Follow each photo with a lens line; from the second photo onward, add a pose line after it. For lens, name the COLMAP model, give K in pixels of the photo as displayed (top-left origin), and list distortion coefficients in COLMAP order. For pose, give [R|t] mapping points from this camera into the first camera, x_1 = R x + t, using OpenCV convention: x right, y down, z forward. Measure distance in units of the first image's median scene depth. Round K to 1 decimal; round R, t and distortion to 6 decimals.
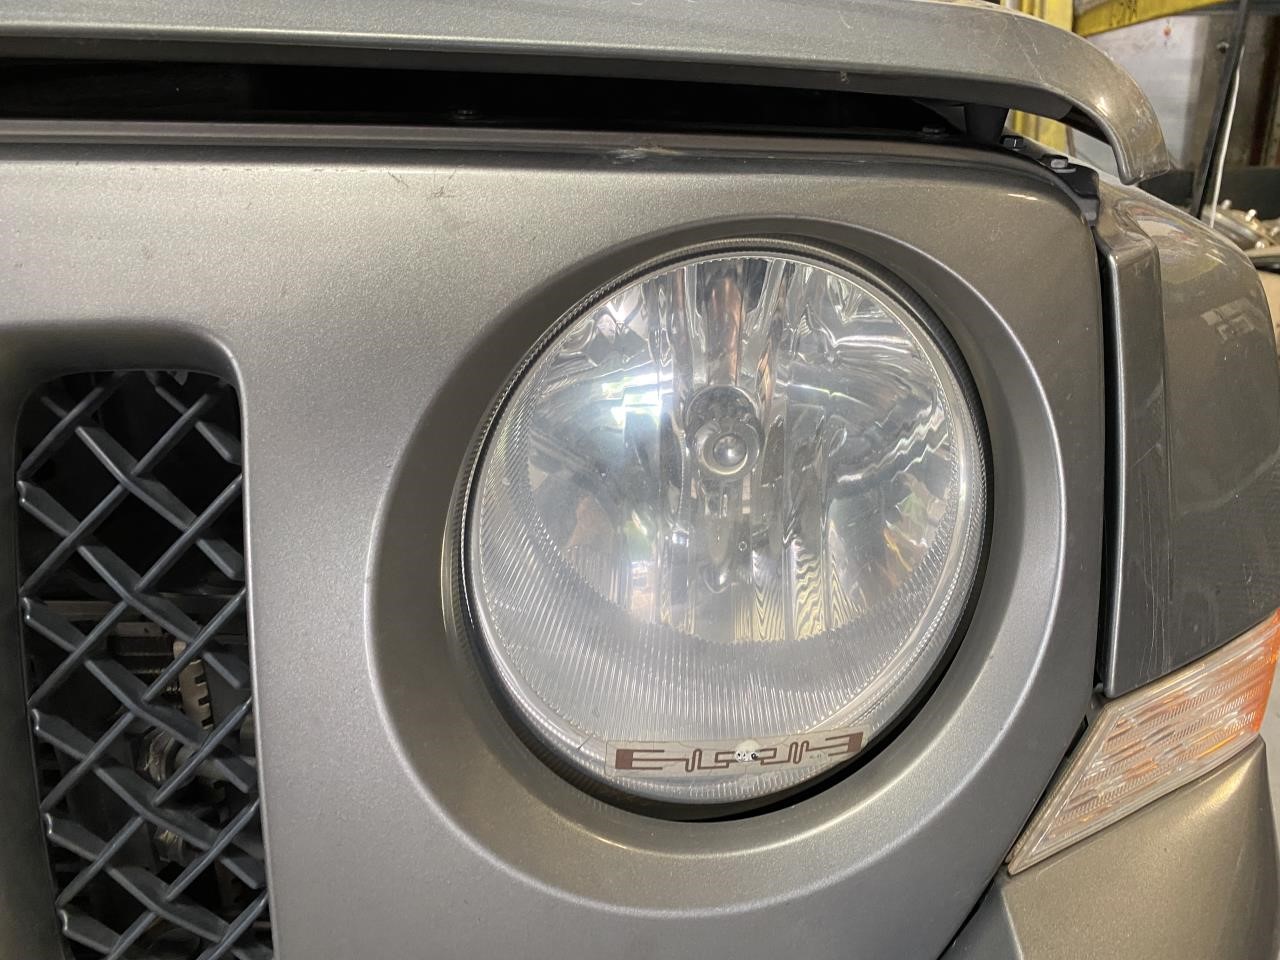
lens RADIAL K [[964.4, 0, 640.6], [0, 964.4, 482.8], [0, 0, 1]] dist [0.022713, -0.030160]
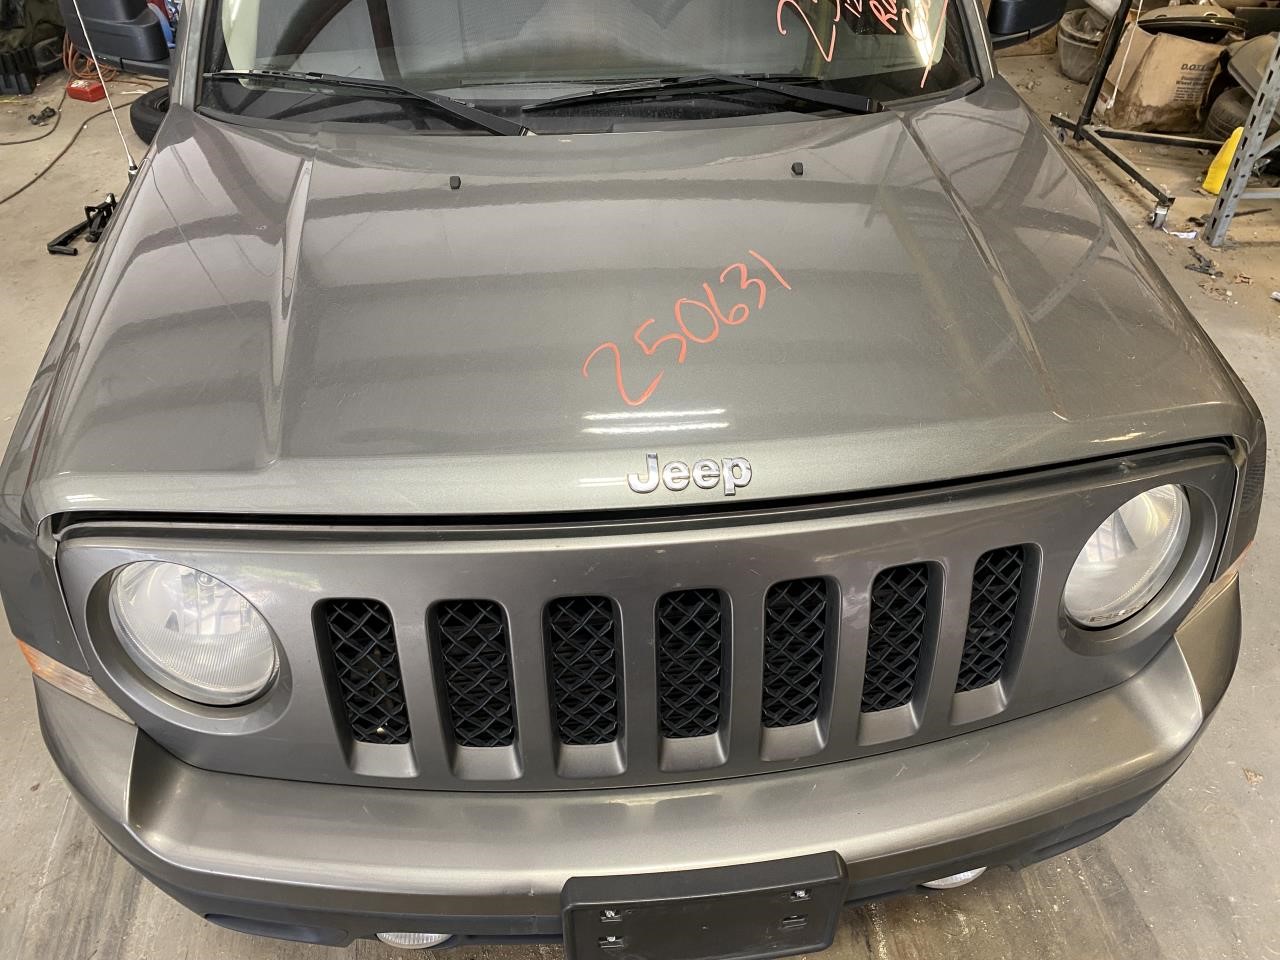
lens RADIAL K [[964.4, 0, 643.7], [0, 964.4, 476.5], [0, 0, 1]] dist [0.022713, -0.030160]
pose [[0.987755, -0.088381, 0.128564, -1.883761], [0.040130, 0.940266, 0.338066, -1.352231], [-0.150763, -0.328767, 0.932300, -1.736617]]
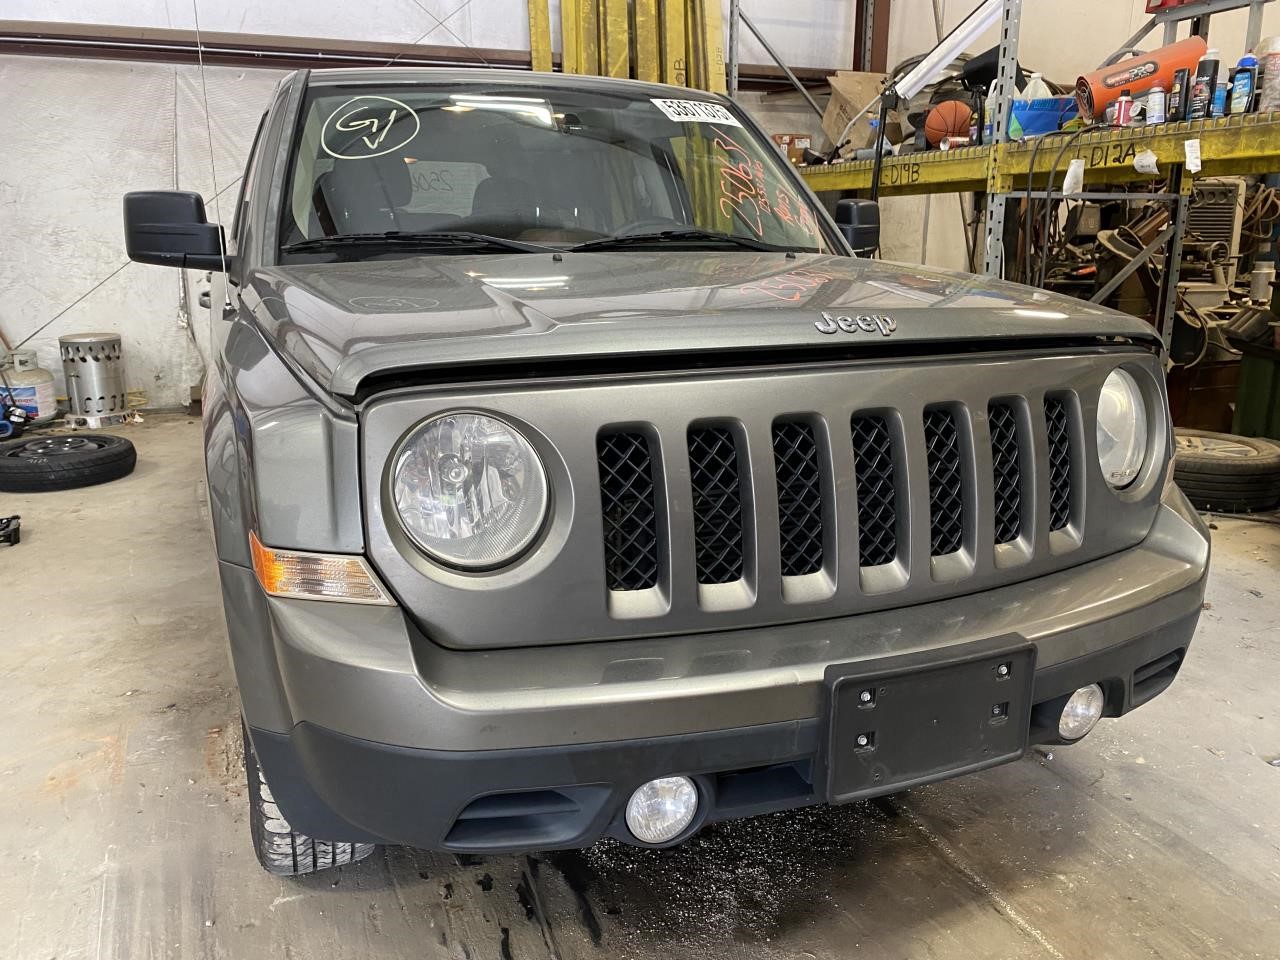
lens RADIAL K [[964.4, 0, 628.5], [0, 964.4, 473.4], [0, 0, 1]] dist [0.022713, -0.030160]
pose [[0.911229, -0.088417, 0.402298, -3.746980], [0.128604, 0.988935, -0.073948, 0.294551], [-0.391309, 0.119120, 0.912517, -2.201139]]
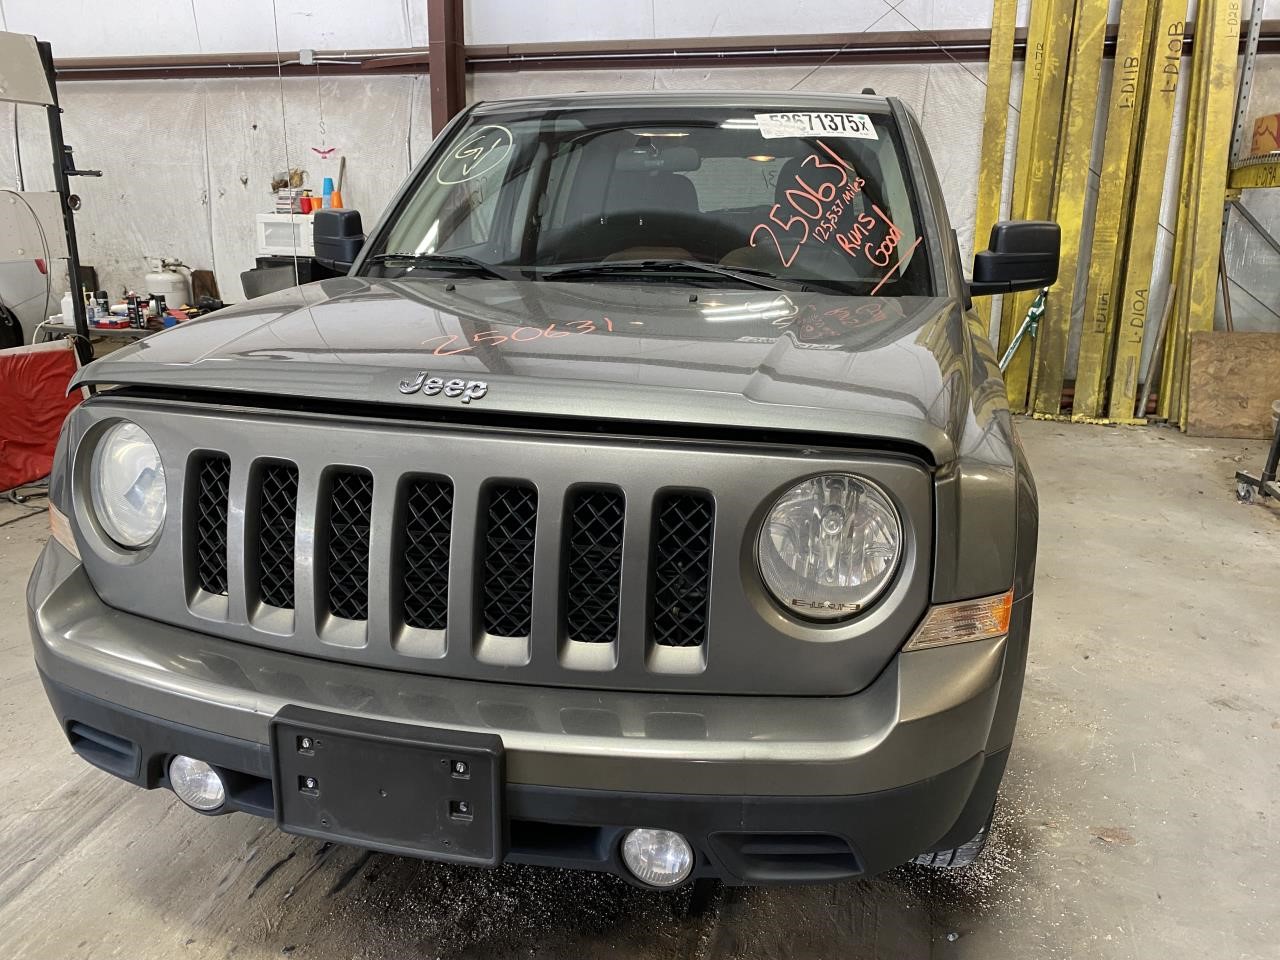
lens RADIAL K [[964.4, 0, 652.9], [0, 964.4, 470.0], [0, 0, 1]] dist [0.022713, -0.030160]
pose [[0.982861, 0.074089, -0.168803, 0.035892], [-0.085674, 0.994367, -0.062408, 0.043132], [0.163229, 0.075801, 0.983672, -2.704687]]
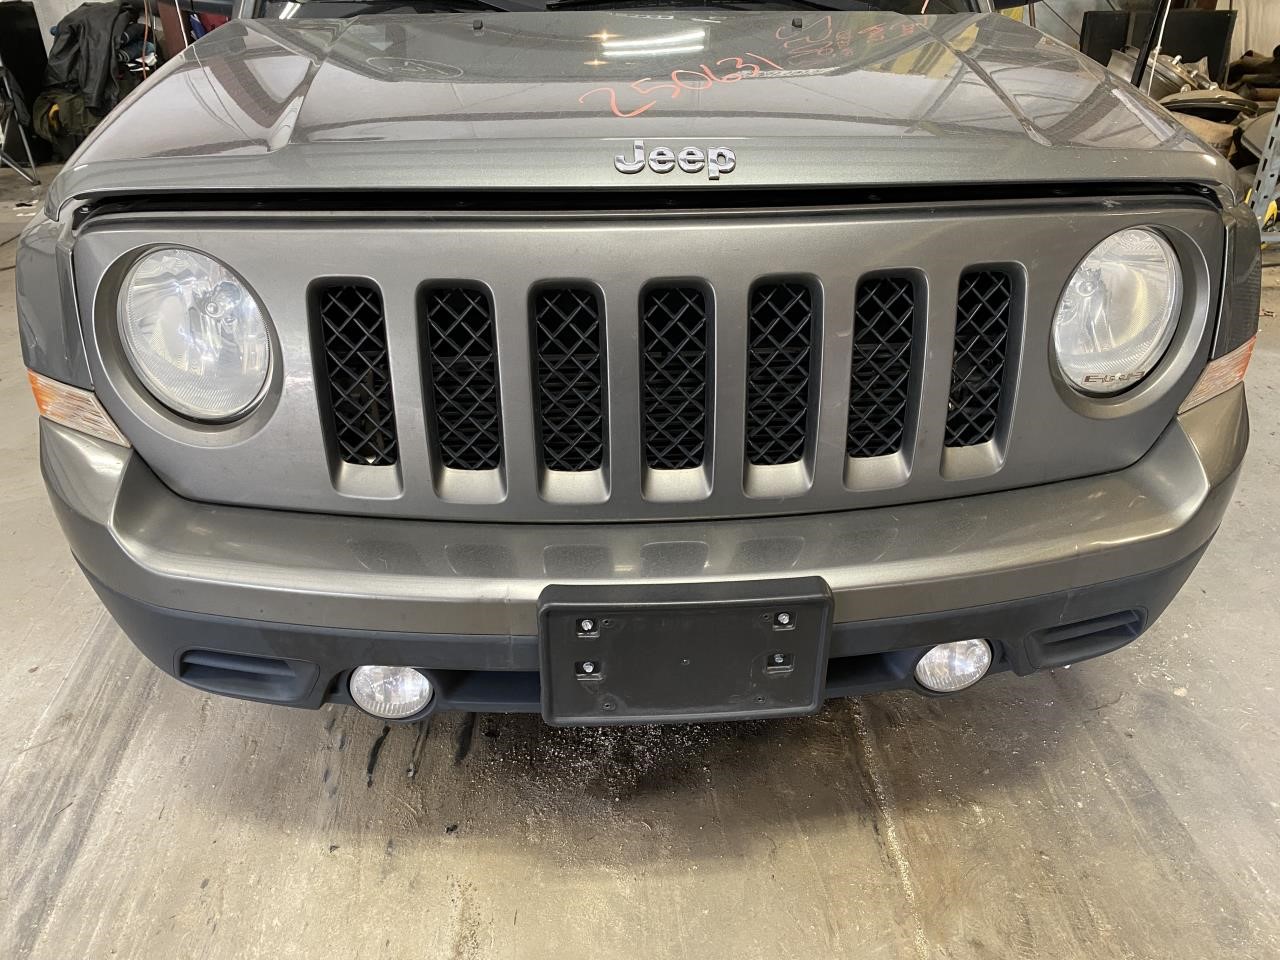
lens RADIAL K [[964.4, 0, 643.6], [0, 964.4, 481.8], [0, 0, 1]] dist [0.022713, -0.030160]
pose [[0.994188, -0.045461, 0.097584, -1.814318], [0.026732, 0.982322, 0.185279, -0.038297], [-0.104282, -0.181593, 0.977829, -2.148873]]
